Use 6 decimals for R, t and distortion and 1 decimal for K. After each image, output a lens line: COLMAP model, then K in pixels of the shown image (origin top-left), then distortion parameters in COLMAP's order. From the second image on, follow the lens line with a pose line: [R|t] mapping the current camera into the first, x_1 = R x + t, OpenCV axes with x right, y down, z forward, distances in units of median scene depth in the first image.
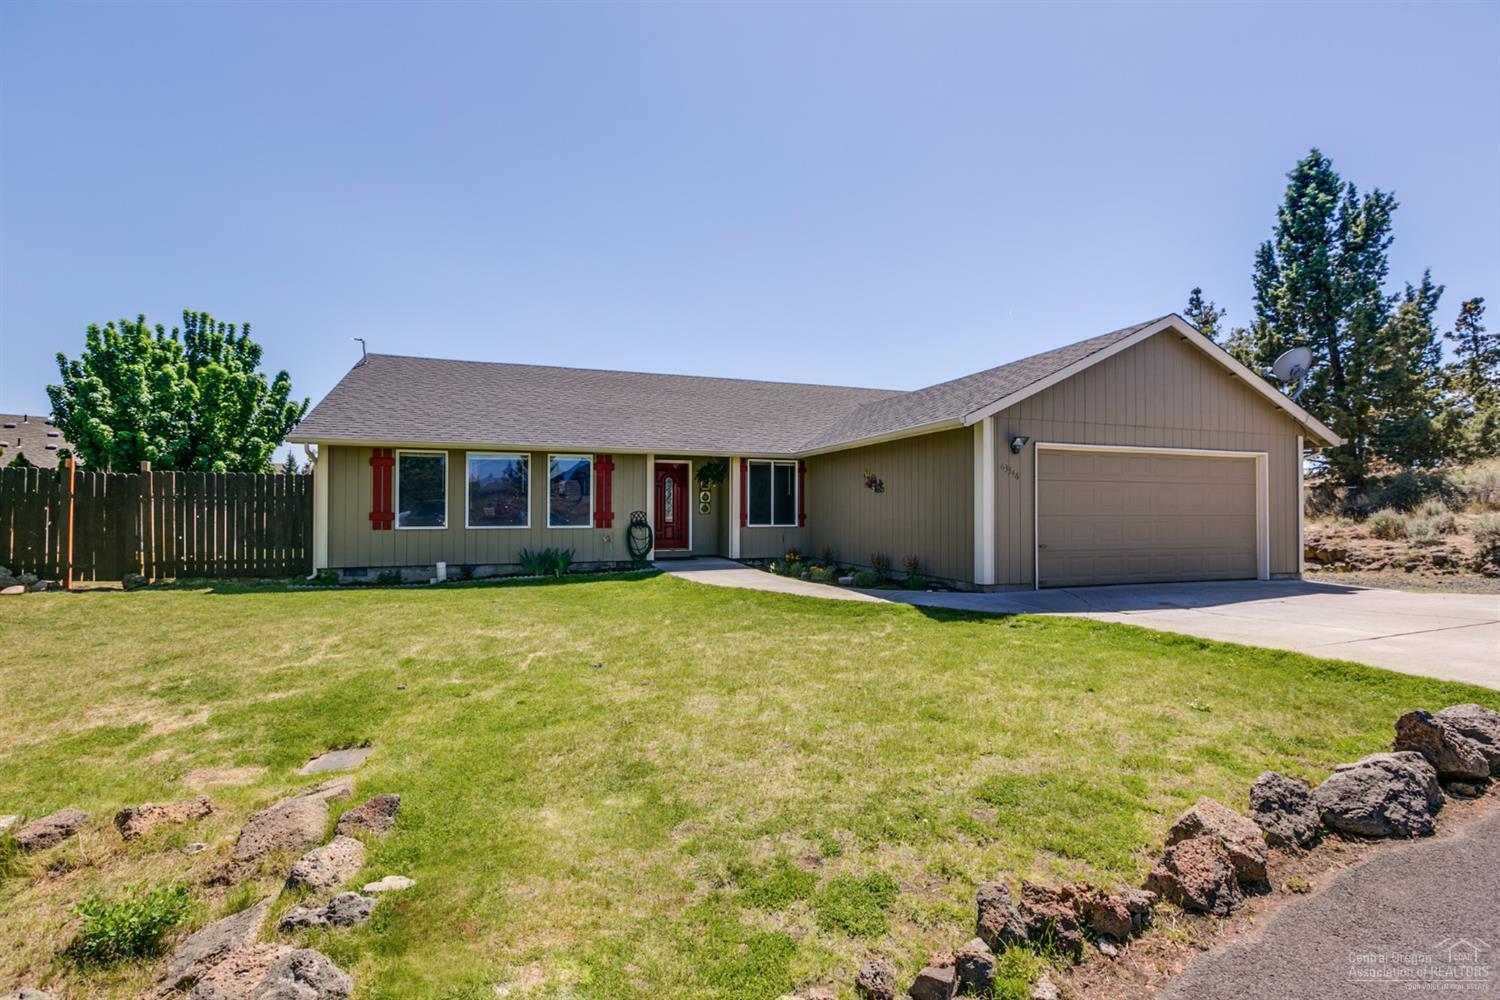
lens RADIAL K [[620.6, 0, 739.7], [0, 620.6, 498.5], [0, 0, 1]] dist [0.003071, -0.001312]
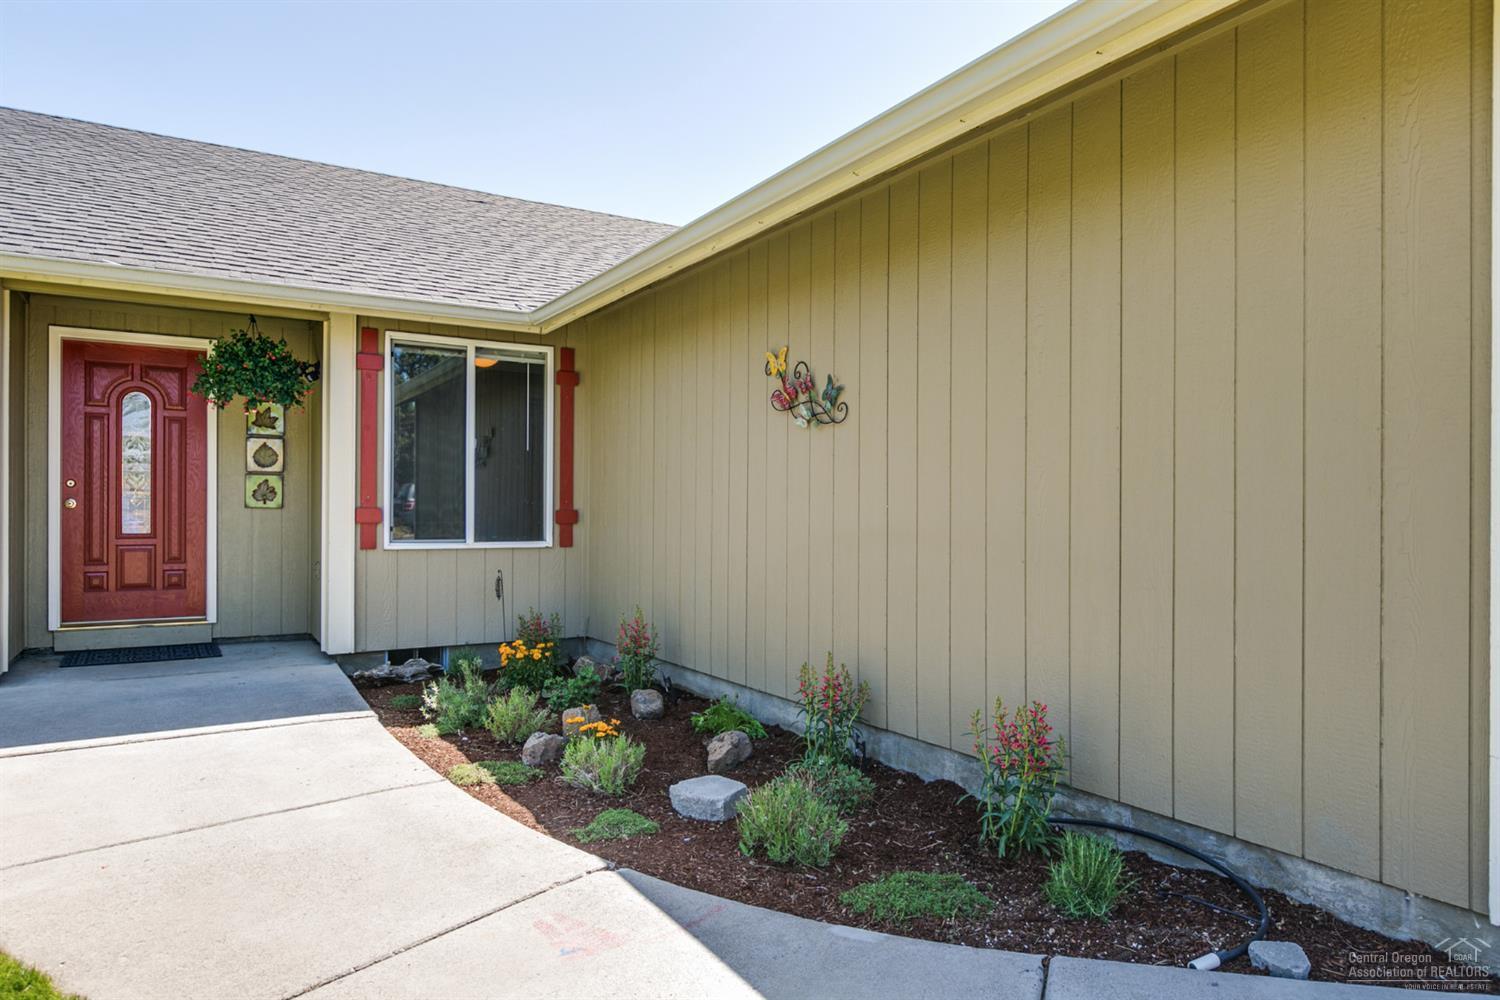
lens RADIAL K [[923.6, 0, 742.7], [0, 923.6, 508.3], [0, 0, 1]] dist [-0.008932, -0.002330]
pose [[0.973859, 0.004538, 0.227110, 0.098147], [-0.008420, 0.999834, 0.016131, 0.018864], [-0.226999, -0.017622, 0.973736, 0.606907]]
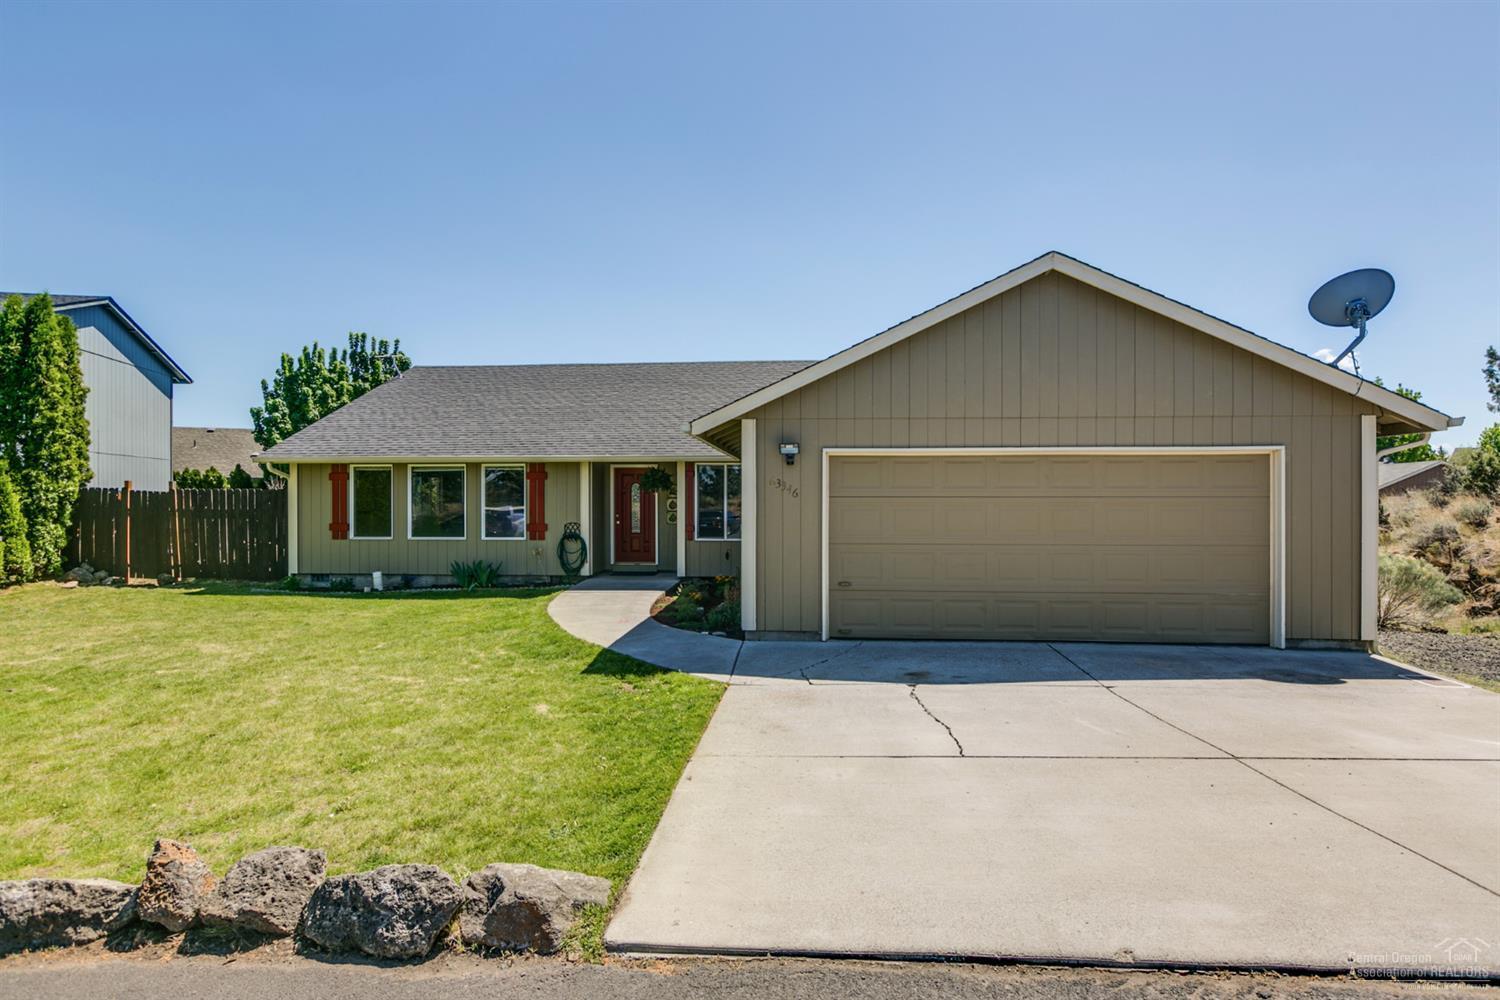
lens RADIAL K [[730.5, 0, 756.0], [0, 730.5, 500.3], [0, 0, 1]] dist [-0.000953, 0.000700]
pose [[0.925365, -0.001885, -0.379074, 0.568499], [0.009005, 0.999815, 0.017011, -0.032685], [0.378972, -0.019155, 0.925210, 0.102748]]
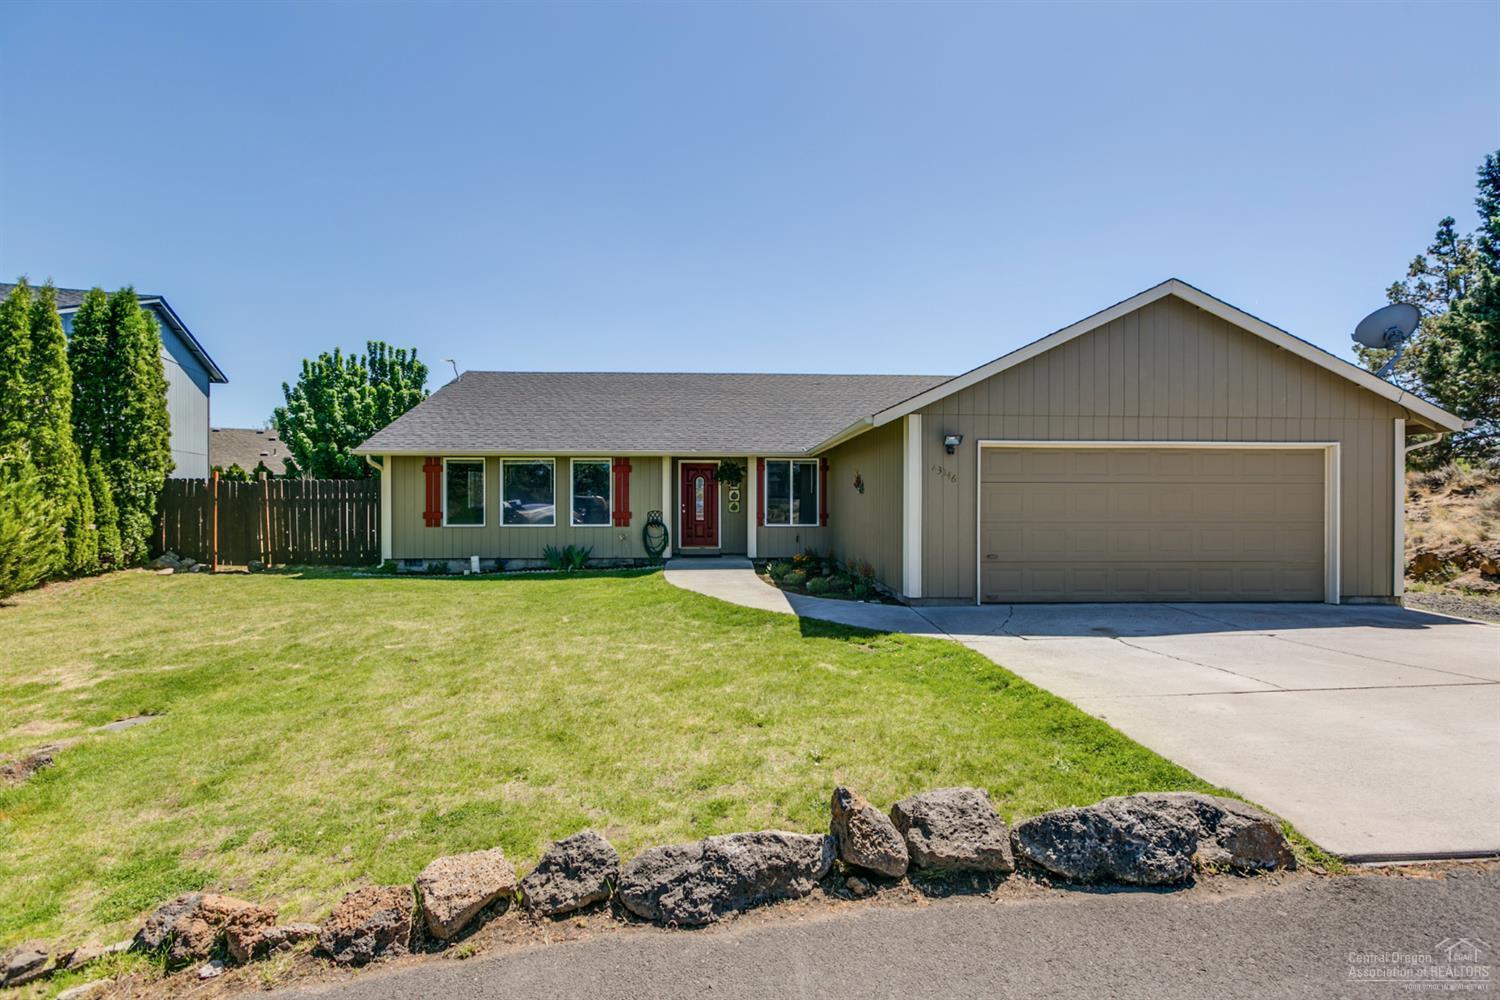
lens RADIAL K [[620.6, 0, 751.8], [0, 620.6, 500.7], [0, 0, 1]] dist [0.003071, -0.001312]
pose [[0.963930, -0.000841, -0.266154, 0.306646], [0.006185, 0.999796, 0.019239, -0.017708], [0.266084, -0.020191, 0.963738, 0.039383]]
